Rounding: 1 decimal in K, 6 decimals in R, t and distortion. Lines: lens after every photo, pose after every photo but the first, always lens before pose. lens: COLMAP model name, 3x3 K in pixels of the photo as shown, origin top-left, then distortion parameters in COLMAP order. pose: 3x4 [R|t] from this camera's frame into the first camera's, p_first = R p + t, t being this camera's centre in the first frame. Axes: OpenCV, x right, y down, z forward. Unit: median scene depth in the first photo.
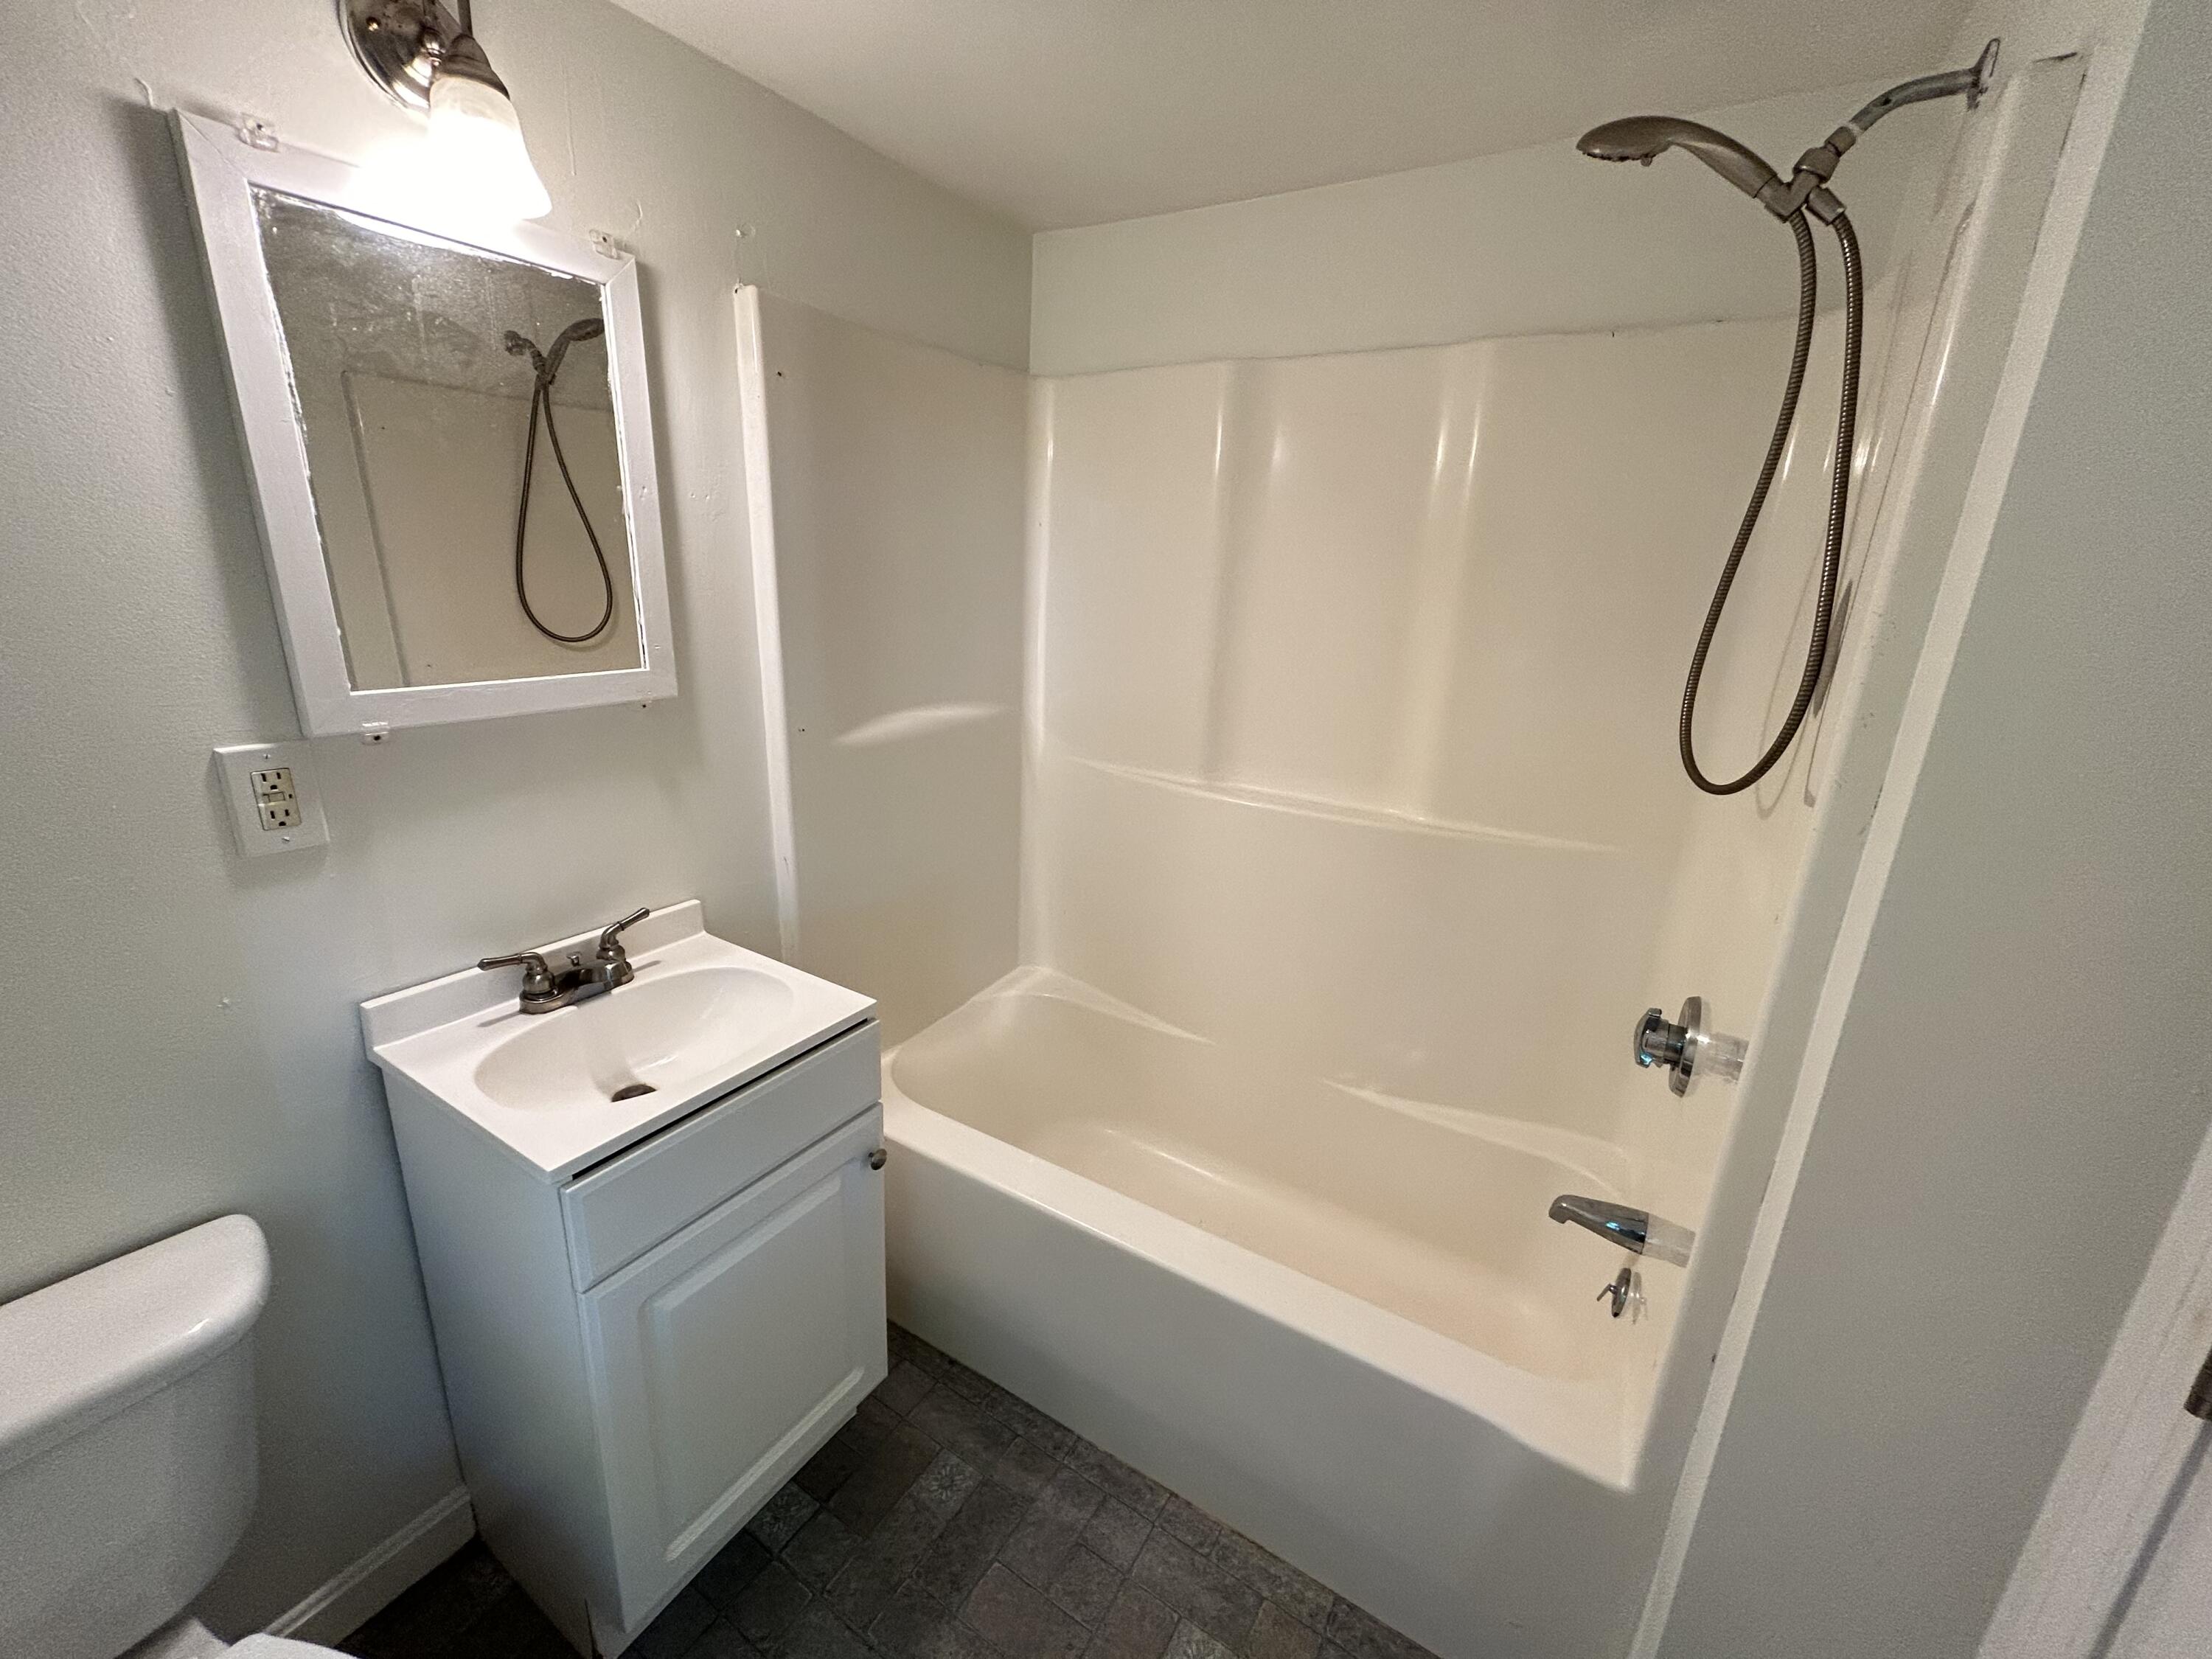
lens RADIAL K [[892.9, 0, 1109.9], [0, 892.9, 826.3], [0, 0, 1]] dist [-0.004168, 0.001434]
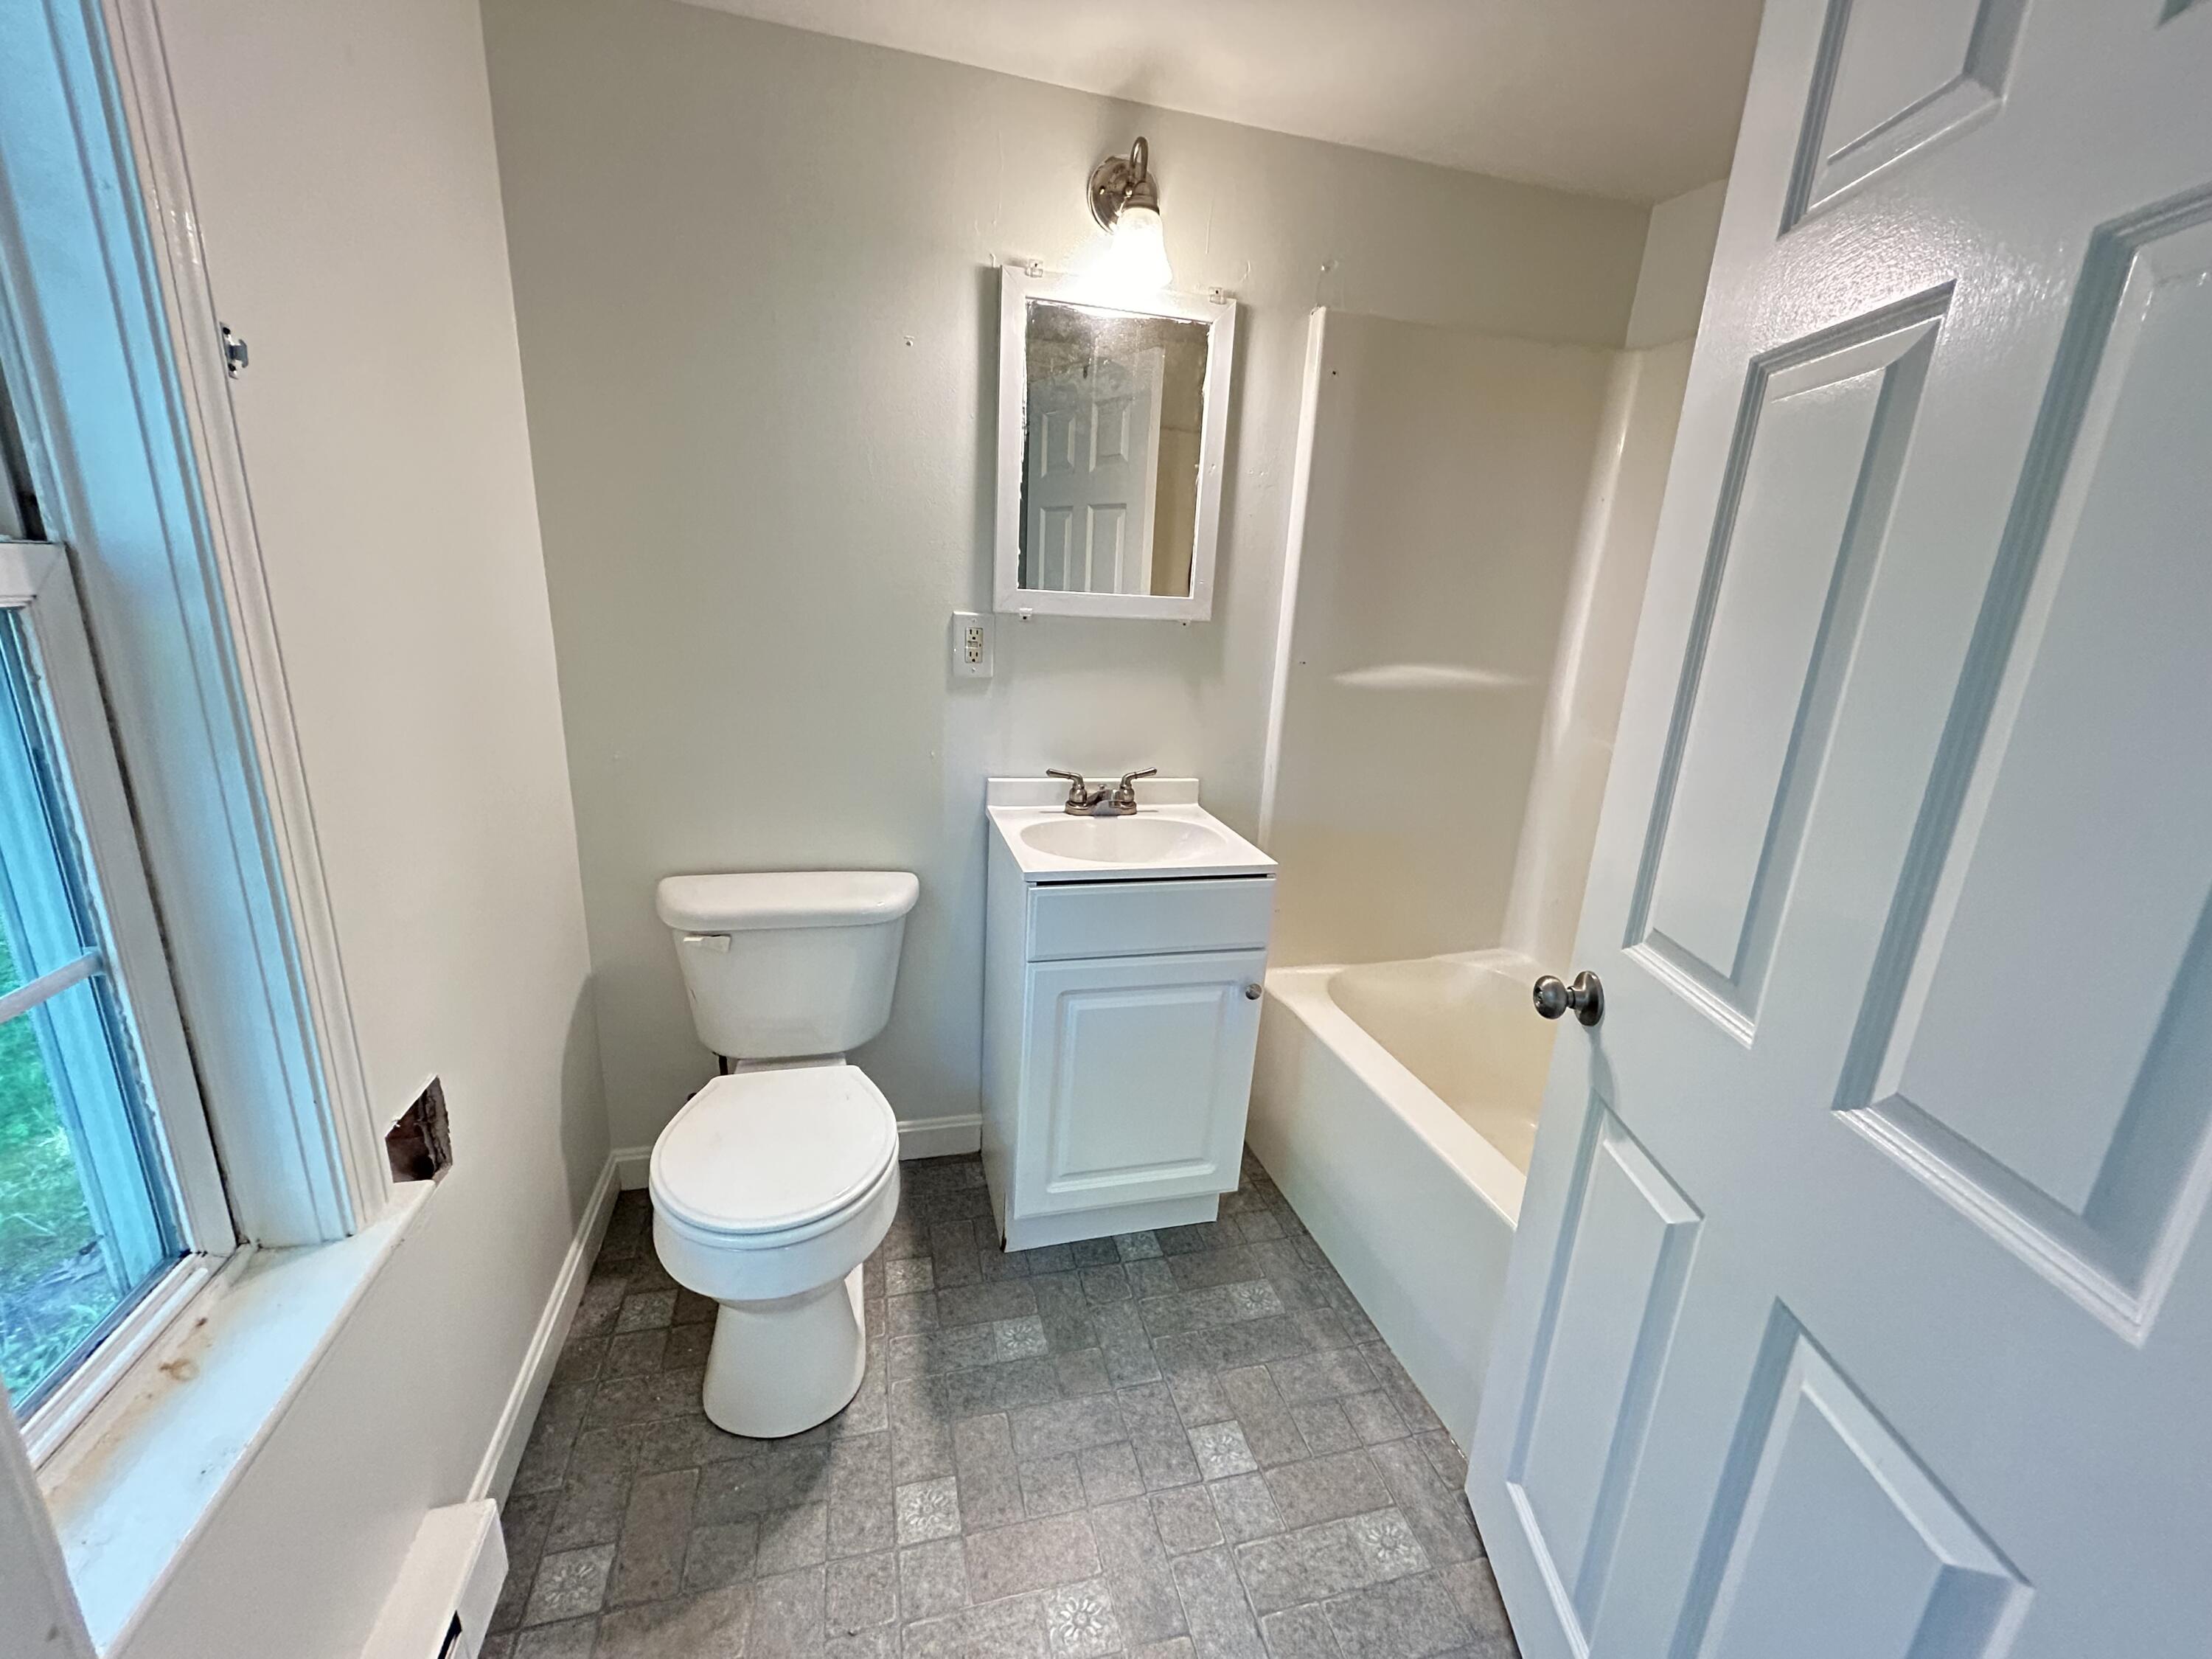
lens RADIAL K [[892.9, 0, 1101.0], [0, 892.9, 827.1], [0, 0, 1]] dist [-0.004168, 0.001434]
pose [[0.728194, 0.183637, -0.660311, 0.384666], [-0.216414, 0.975754, 0.032702, 0.168036], [0.650306, 0.119087, 0.750280, -0.093164]]
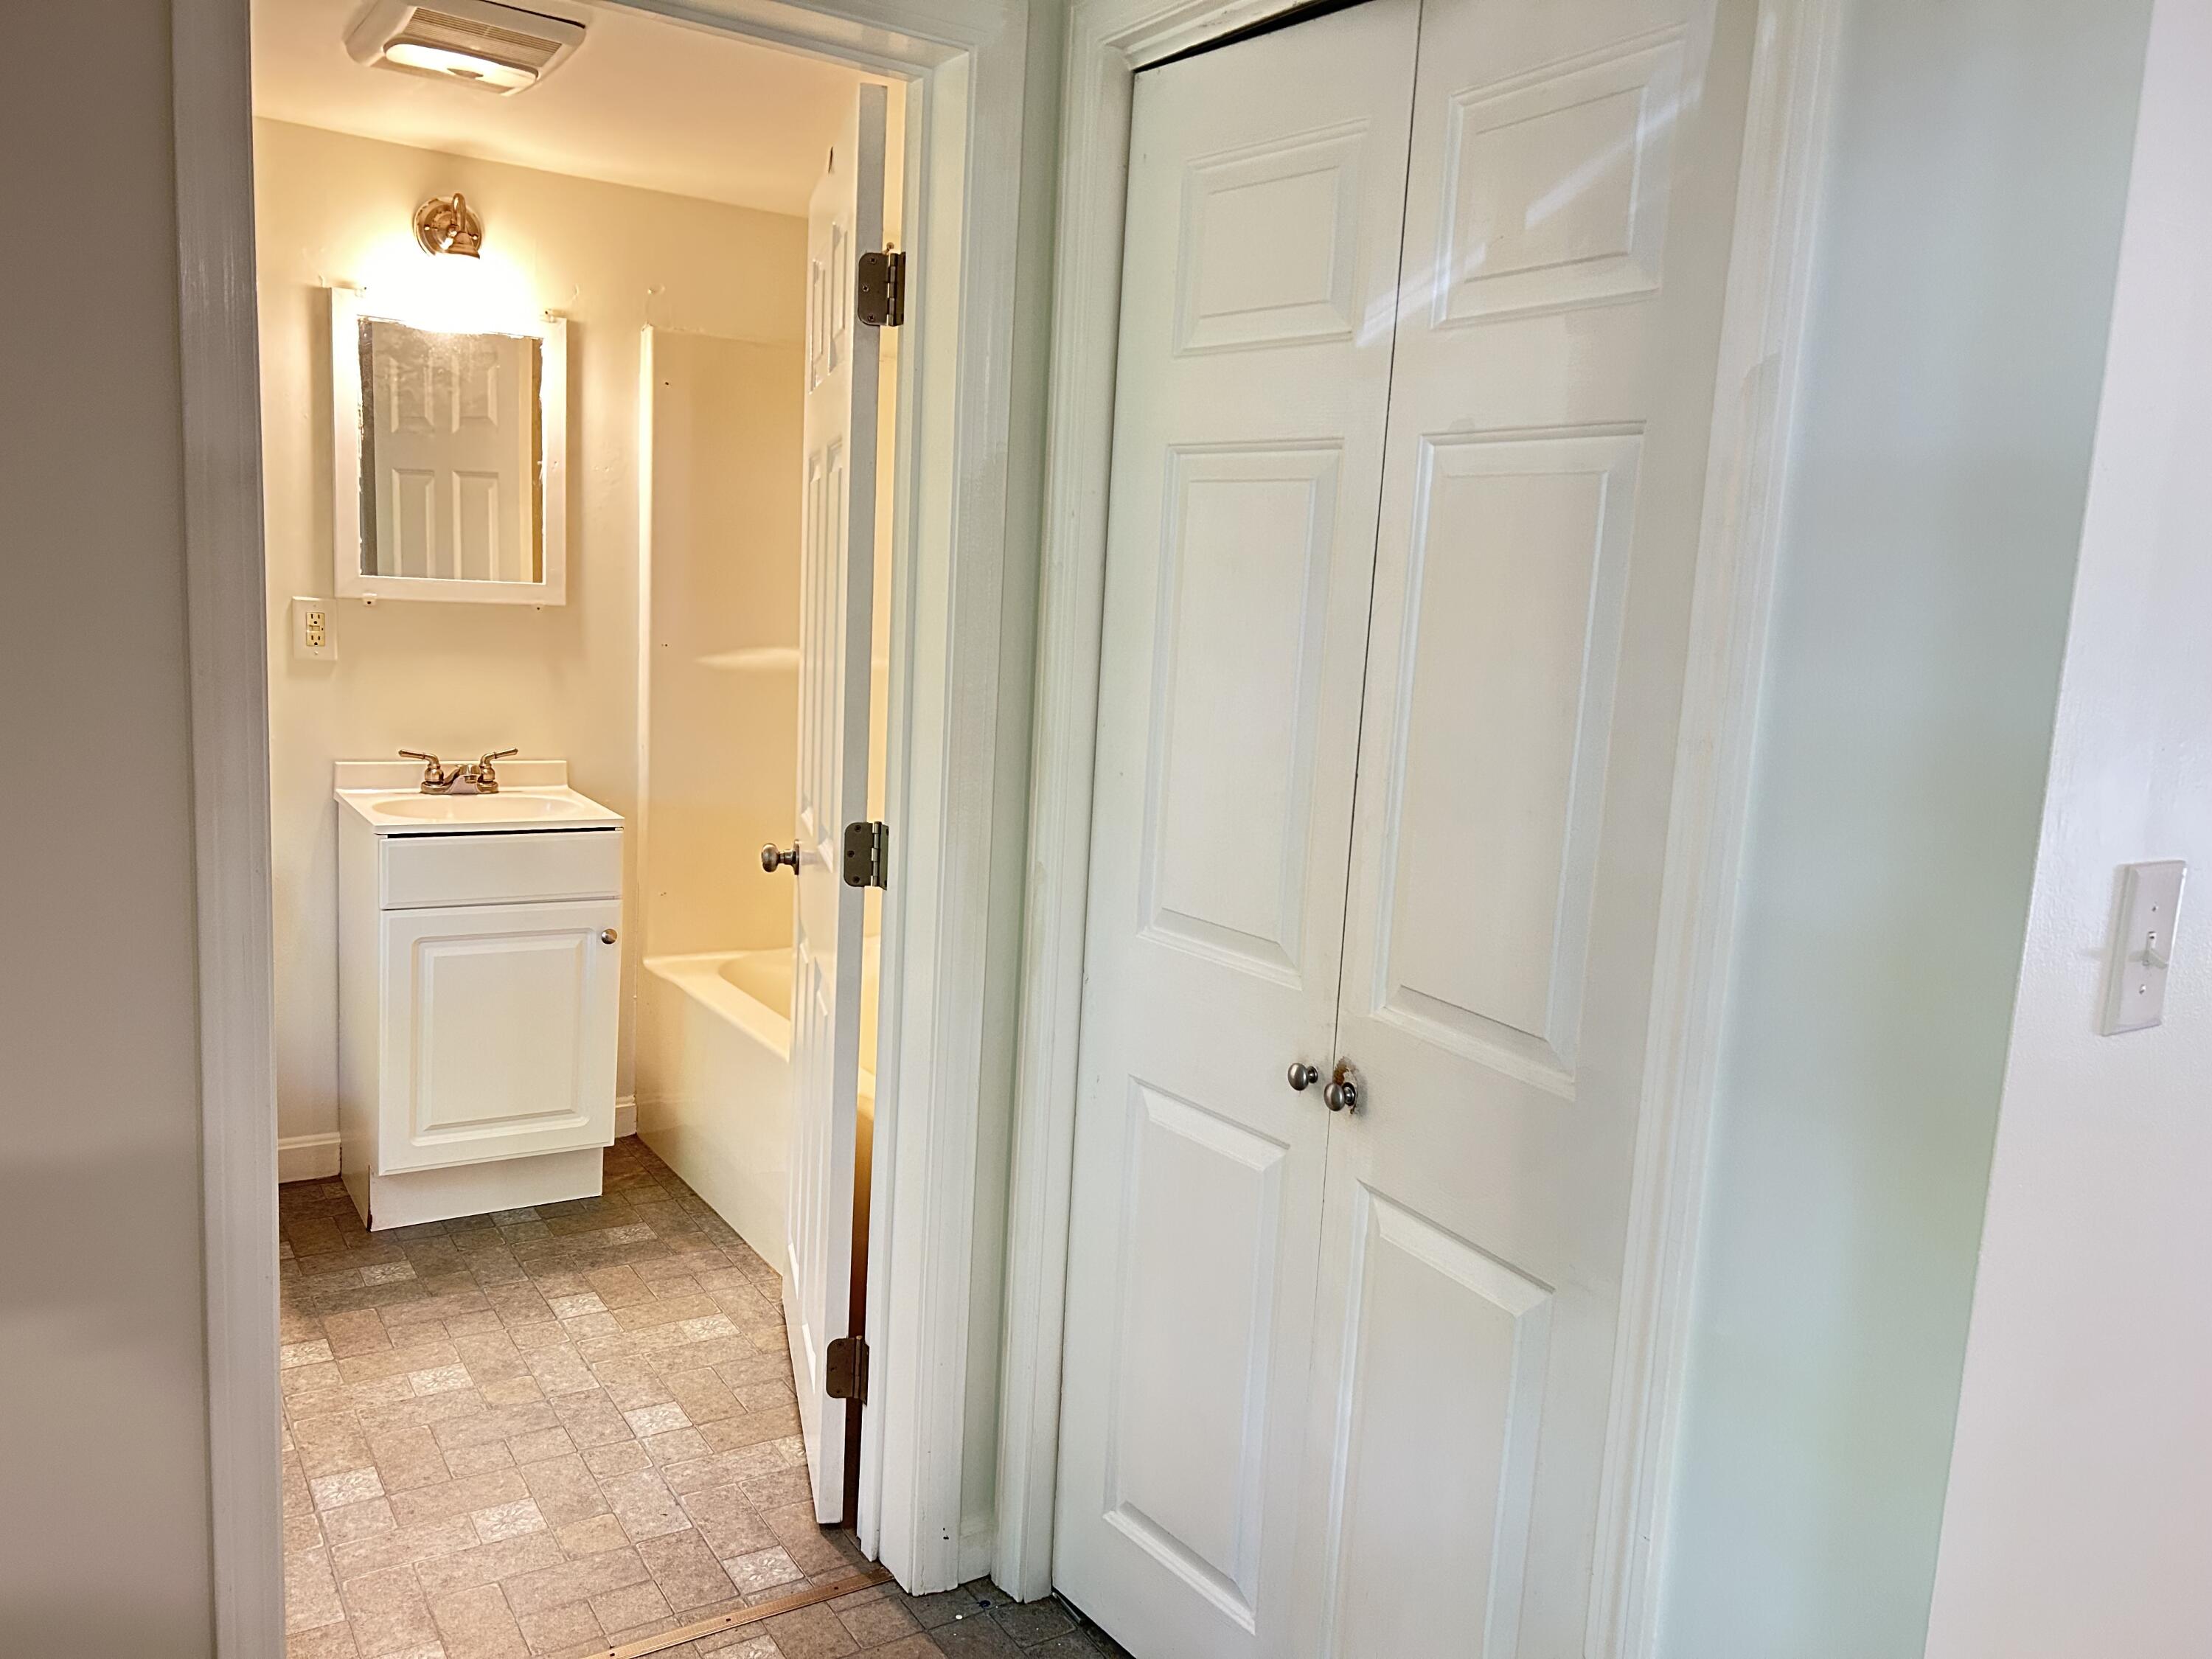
lens RADIAL K [[1663.6, 0, 1104.0], [0, 1663.6, 836.0], [0, 0, 1]] dist [0.018209, 0.000471]
pose [[0.904816, 0.082863, -0.417662, 1.567873], [-0.143579, 0.982809, -0.116062, 0.437279], [0.400864, 0.164983, 0.901159, -1.071856]]
